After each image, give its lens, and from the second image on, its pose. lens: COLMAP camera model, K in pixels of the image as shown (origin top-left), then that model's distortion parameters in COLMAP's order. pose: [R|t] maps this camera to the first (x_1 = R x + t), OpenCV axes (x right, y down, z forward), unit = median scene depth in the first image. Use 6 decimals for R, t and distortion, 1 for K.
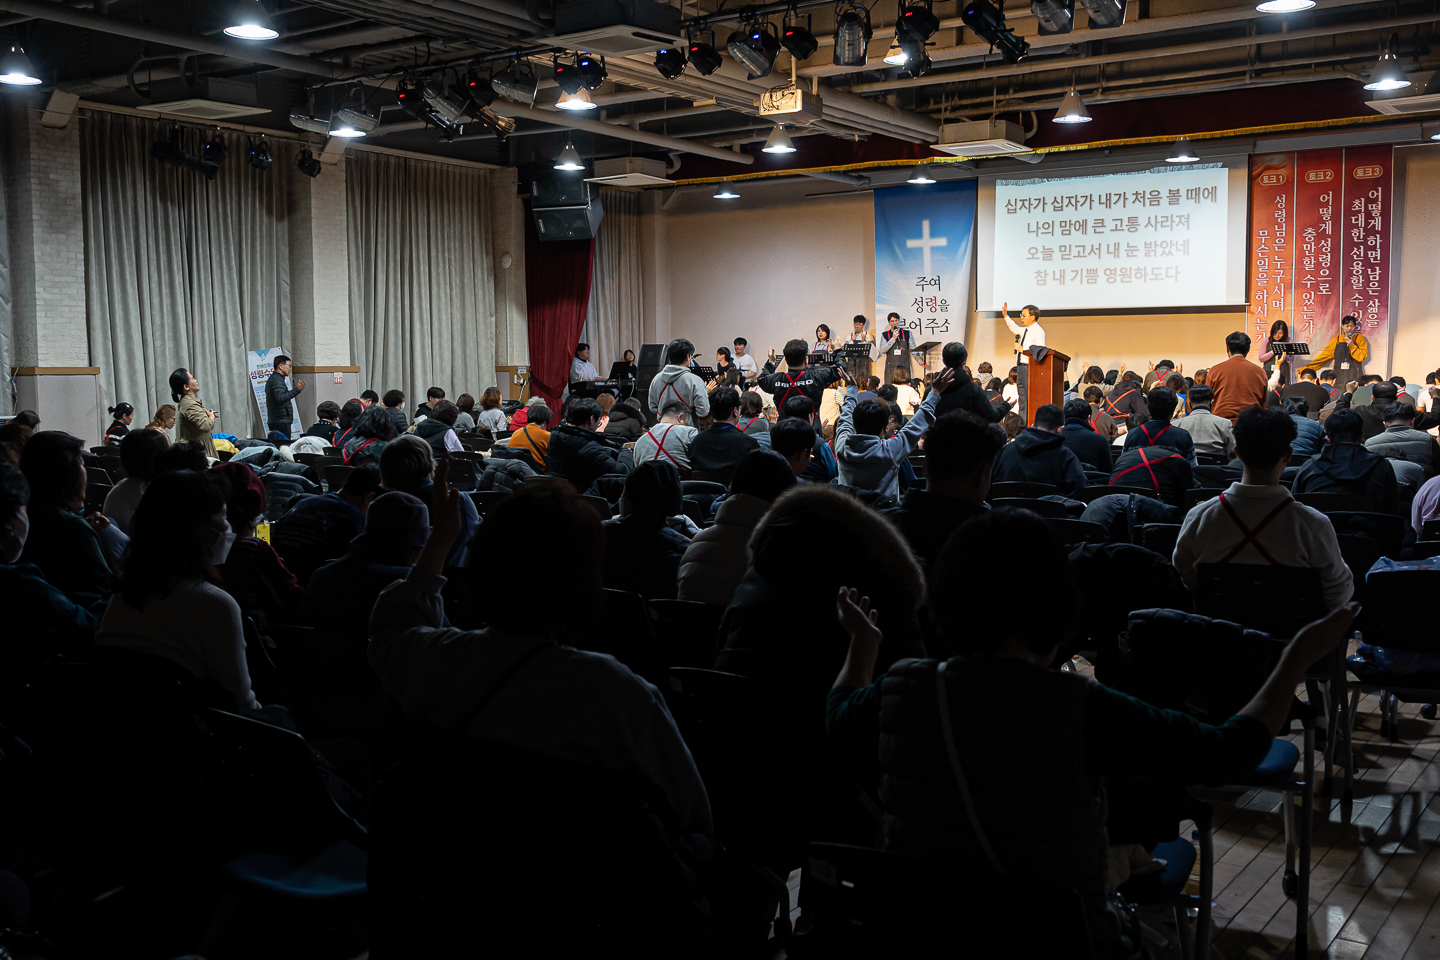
lens RADIAL K [[1528.8, 0, 721.5], [0, 1528.8, 492.3], [0, 0, 1]] dist [0.079941, 0.000000]
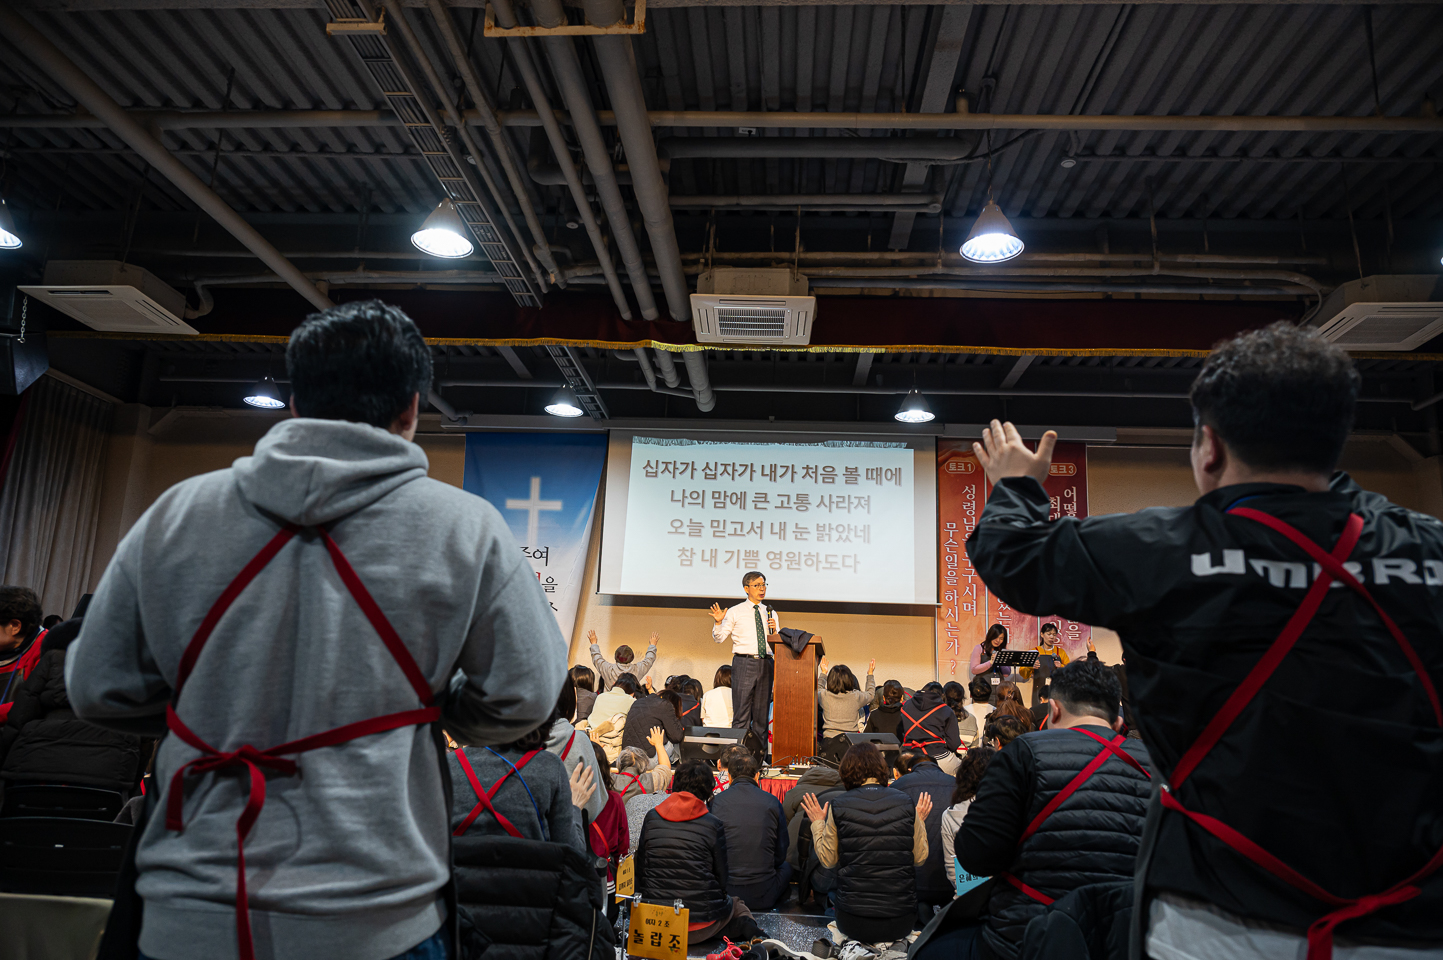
lens RADIAL K [[966.9, 0, 725.4], [0, 966.9, 488.3], [0, 0, 1]] dist [0.007947, -0.008510]
pose [[0.859464, 0.143171, 0.490737, -0.030241], [0.002595, 0.958745, -0.284255, -0.031275], [-0.511189, 0.245580, 0.823636, 0.588500]]
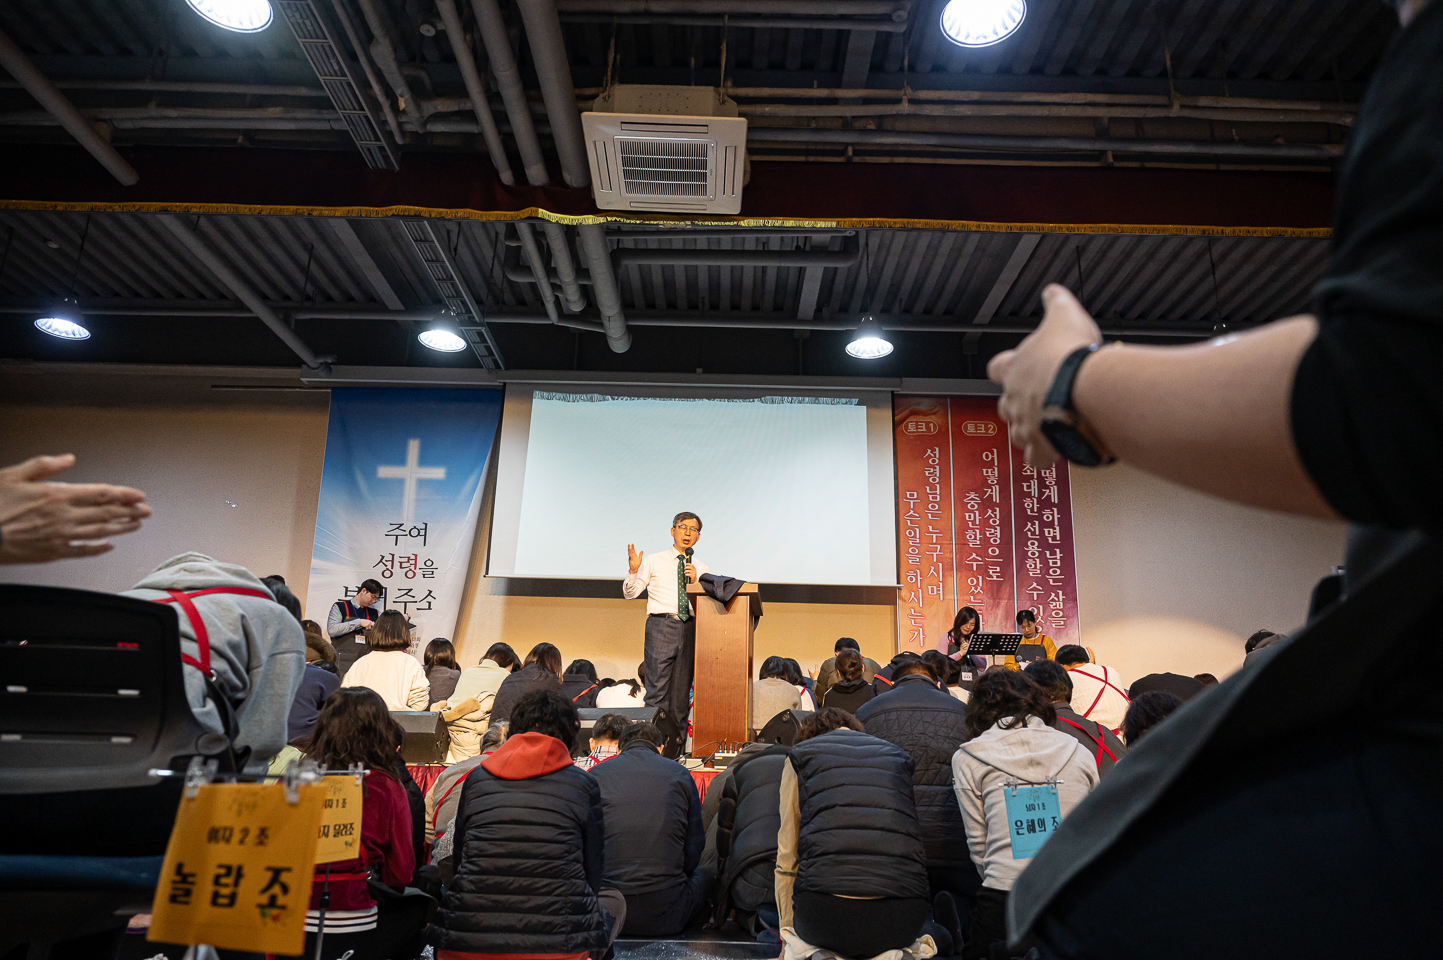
lens RADIAL K [[966.9, 0, 723.7], [0, 966.9, 492.0], [0, 0, 1]] dist [0.007947, -0.008510]
pose [[0.828459, 0.179399, 0.530539, 0.029334], [0.020693, 0.936854, -0.349107, -0.008976], [-0.559667, 0.300199, 0.772433, 0.669077]]
